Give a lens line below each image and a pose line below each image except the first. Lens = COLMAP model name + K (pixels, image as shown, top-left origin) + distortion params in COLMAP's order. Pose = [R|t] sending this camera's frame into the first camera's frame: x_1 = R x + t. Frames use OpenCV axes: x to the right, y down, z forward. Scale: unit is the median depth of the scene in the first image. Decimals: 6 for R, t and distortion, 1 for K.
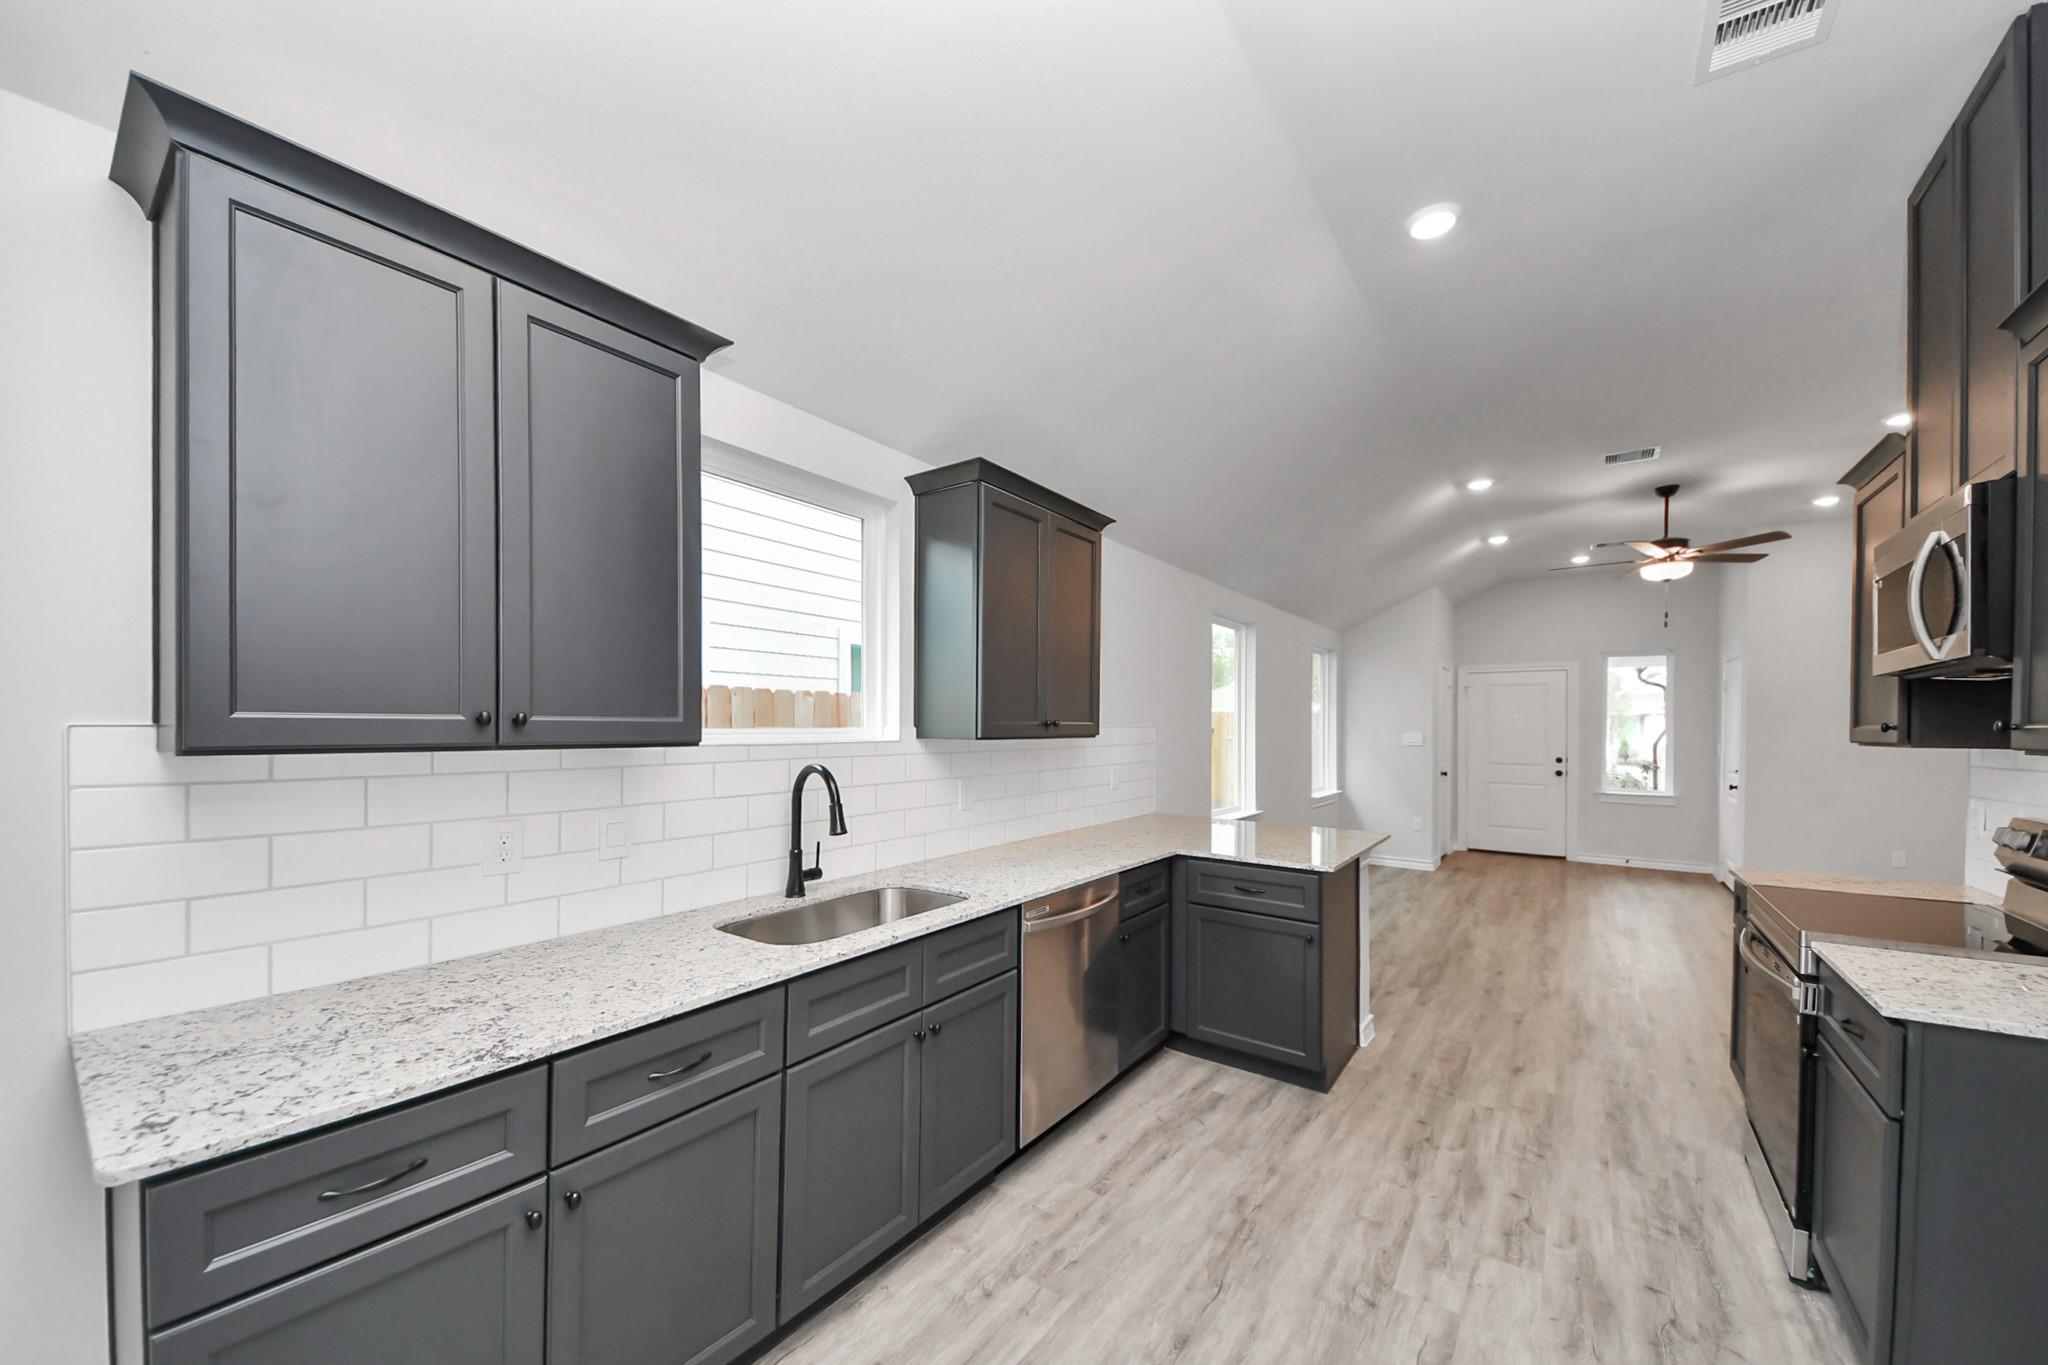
lens RADIAL K [[739.4, 0, 1014.5], [0, 739.4, 751.5], [0, 0, 1]] dist [0.004329, -0.006335]
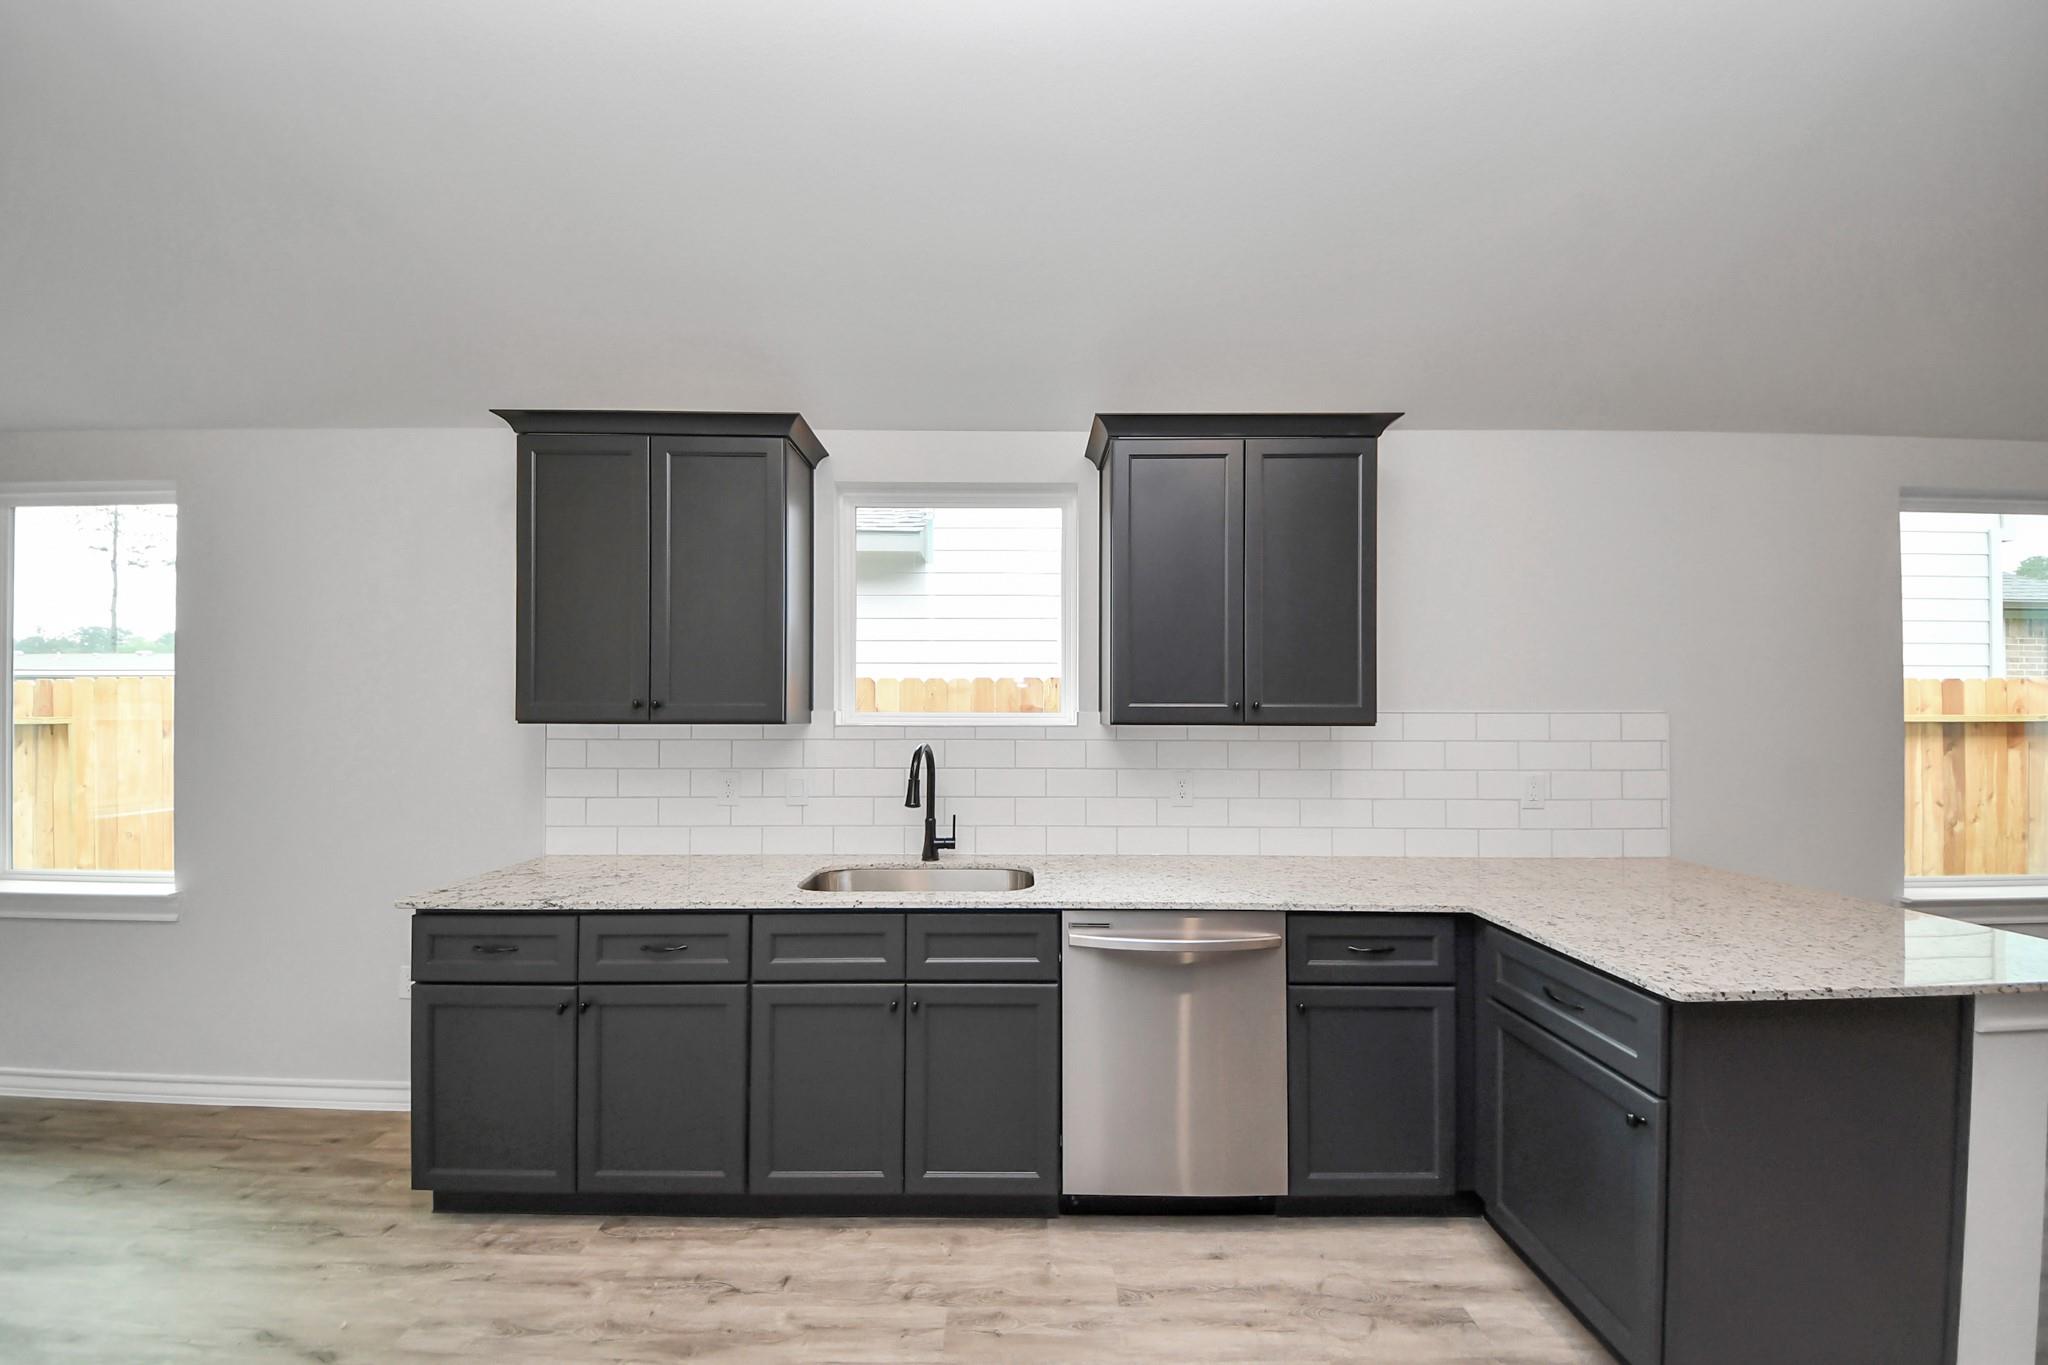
lens RADIAL K [[739.4, 0, 1037.5], [0, 739.4, 707.7], [0, 0, 1]] dist [0.004329, -0.006335]
pose [[0.612384, -0.002577, -0.790556, 0.702880], [-0.030240, 0.999186, -0.026682, -0.012199], [0.789982, 0.040247, 0.611808, 0.431941]]
